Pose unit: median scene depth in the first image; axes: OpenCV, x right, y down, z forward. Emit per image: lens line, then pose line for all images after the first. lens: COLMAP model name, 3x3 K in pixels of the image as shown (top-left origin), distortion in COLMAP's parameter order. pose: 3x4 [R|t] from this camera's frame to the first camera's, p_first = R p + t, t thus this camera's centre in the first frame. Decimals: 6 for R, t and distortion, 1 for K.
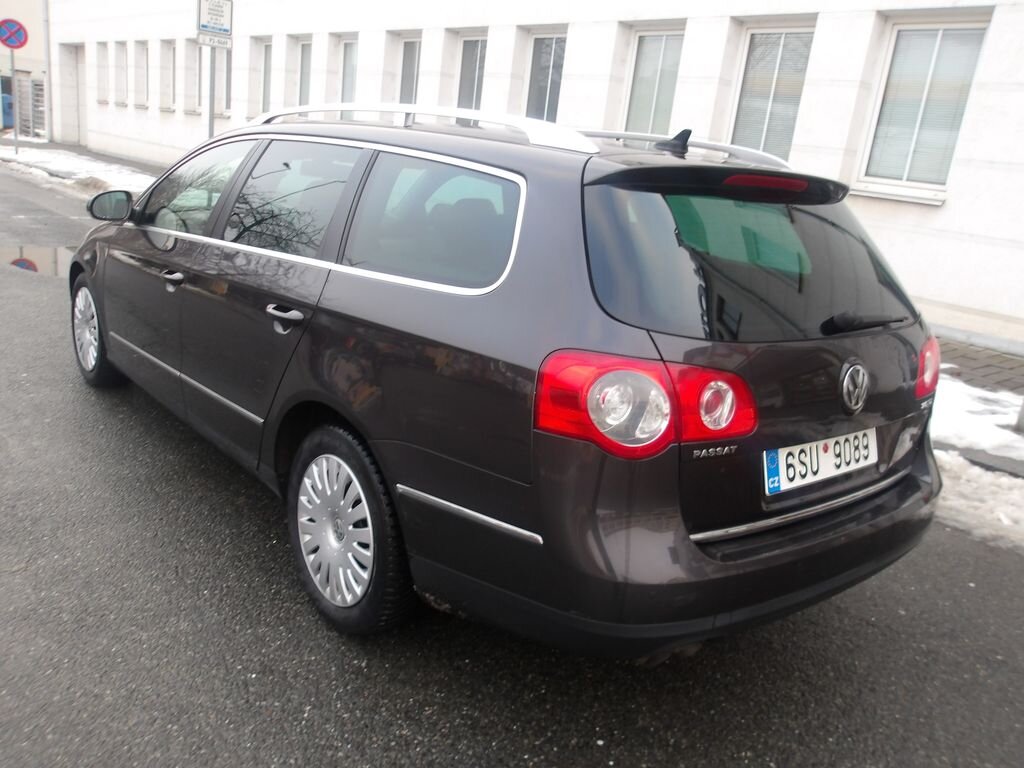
lens RADIAL K [[866.6, 0, 506.4], [0, 866.6, 409.2], [0, 0, 1]] dist [-0.005092, 0.011643]
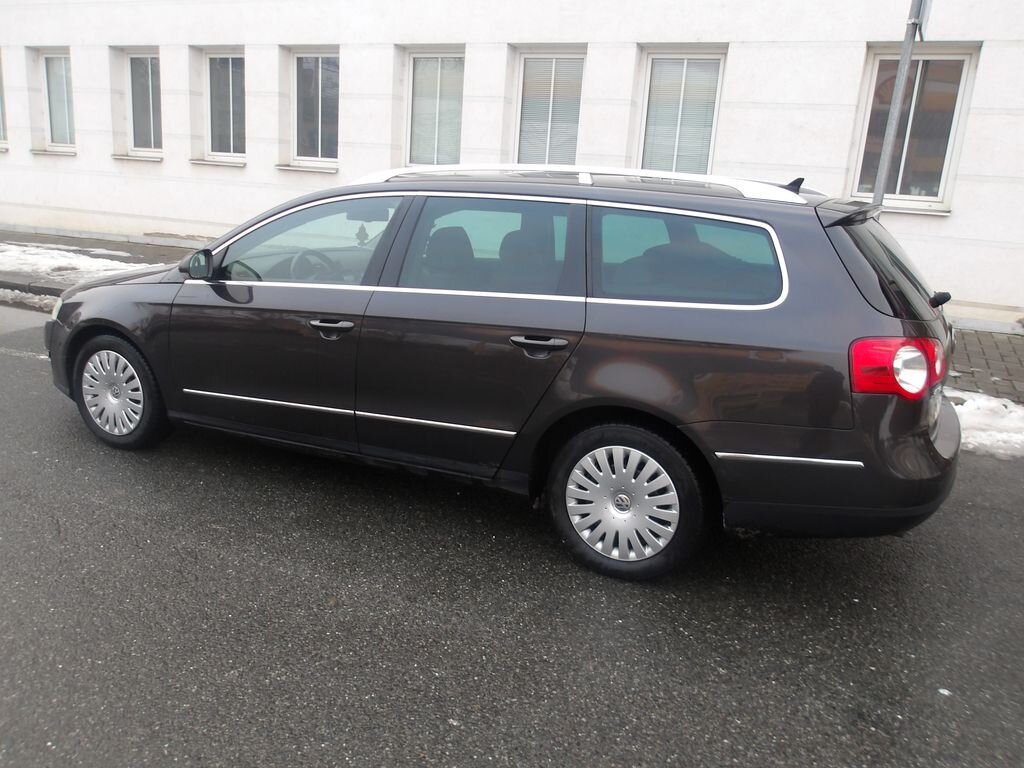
lens RADIAL K [[866.6, 0, 509.4], [0, 866.6, 406.7], [0, 0, 1]] dist [-0.005092, 0.011643]
pose [[0.910719, -0.159965, 0.380792, -0.278867], [0.158458, 0.986726, 0.035532, -0.025526], [-0.381421, 0.027980, 0.923978, -0.043167]]
